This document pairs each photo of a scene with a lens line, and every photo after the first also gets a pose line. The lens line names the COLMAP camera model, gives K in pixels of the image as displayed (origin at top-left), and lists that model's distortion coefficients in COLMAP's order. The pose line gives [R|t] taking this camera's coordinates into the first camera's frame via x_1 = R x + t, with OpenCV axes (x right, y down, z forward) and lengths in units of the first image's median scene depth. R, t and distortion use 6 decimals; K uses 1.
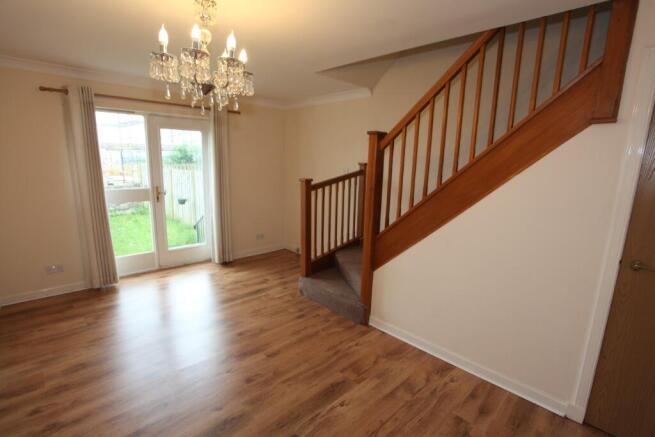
lens RADIAL K [[318.7, 0, 328.8], [0, 318.7, 223.6], [0, 0, 1]] dist [-0.063442, 0.024168]
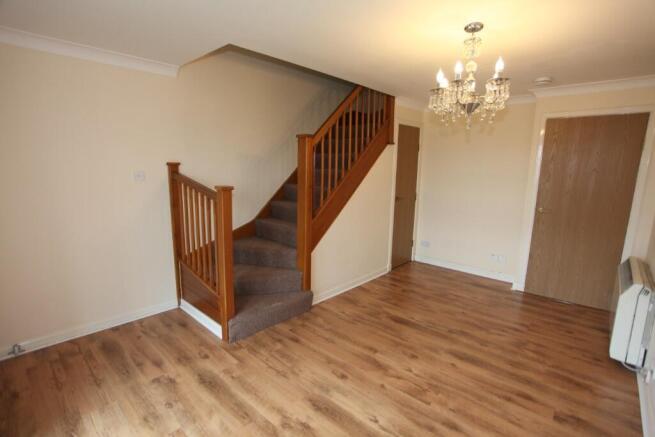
lens RADIAL K [[318.7, 0, 328.8], [0, 318.7, 223.6], [0, 0, 1]] dist [-0.063442, 0.024168]
pose [[-0.051474, -0.215145, 0.975225, -0.971276], [0.181590, 0.958224, 0.220979, -0.211581], [-0.982026, 0.188466, -0.010256, 0.950545]]
